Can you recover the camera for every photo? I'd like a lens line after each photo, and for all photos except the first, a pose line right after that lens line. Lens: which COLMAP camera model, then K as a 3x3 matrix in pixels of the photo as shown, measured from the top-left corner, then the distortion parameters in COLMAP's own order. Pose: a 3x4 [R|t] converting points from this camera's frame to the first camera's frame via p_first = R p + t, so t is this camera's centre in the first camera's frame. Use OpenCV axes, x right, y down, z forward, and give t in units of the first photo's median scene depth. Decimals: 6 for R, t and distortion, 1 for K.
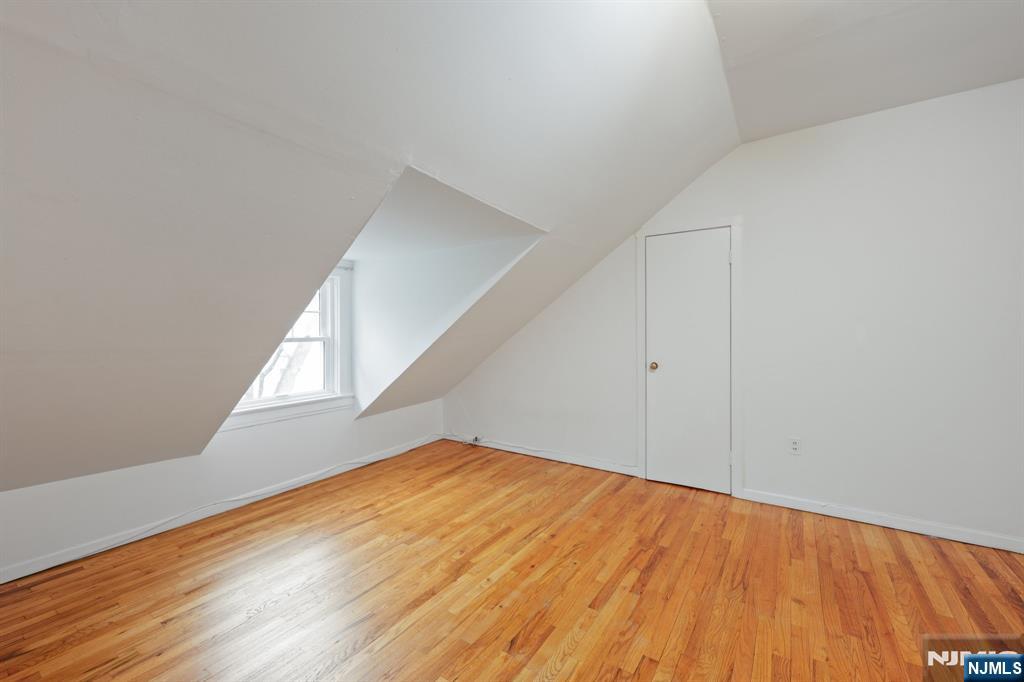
lens RADIAL K [[420.7, 0, 512.7], [0, 420.7, 336.3], [0, 0, 1]] dist [-0.000112, 0.000003]
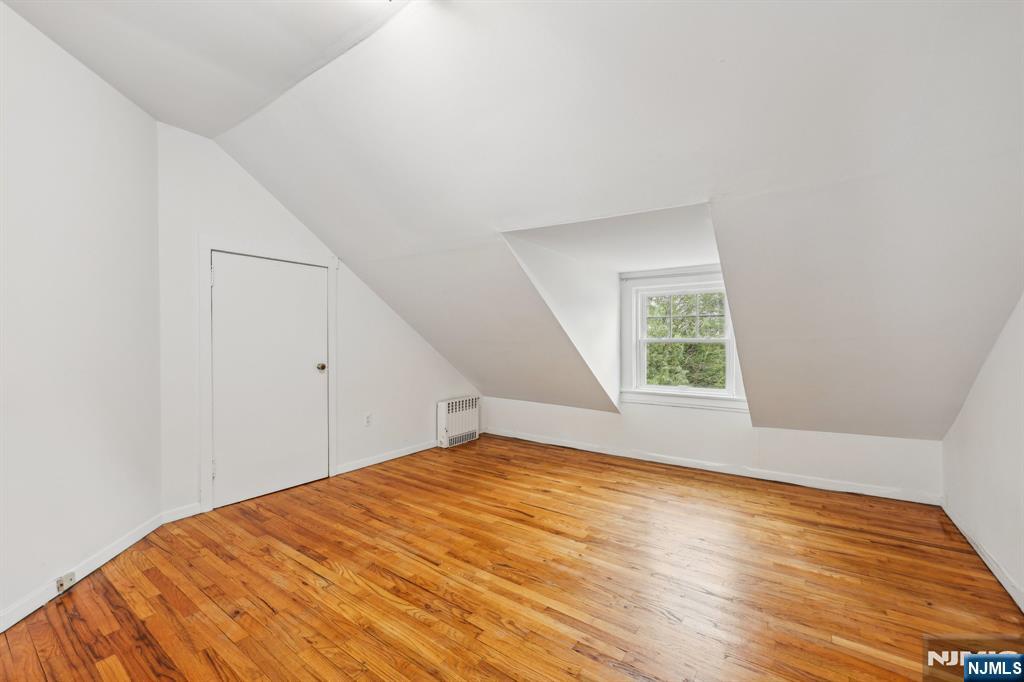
lens RADIAL K [[420.7, 0, 513.6], [0, 420.7, 339.1], [0, 0, 1]] dist [-0.000112, 0.000003]
pose [[-0.029629, 0.013597, -0.999468, 0.687614], [-0.010149, 0.999852, 0.013903, -0.013945], [0.999509, 0.010555, -0.029486, 0.537928]]
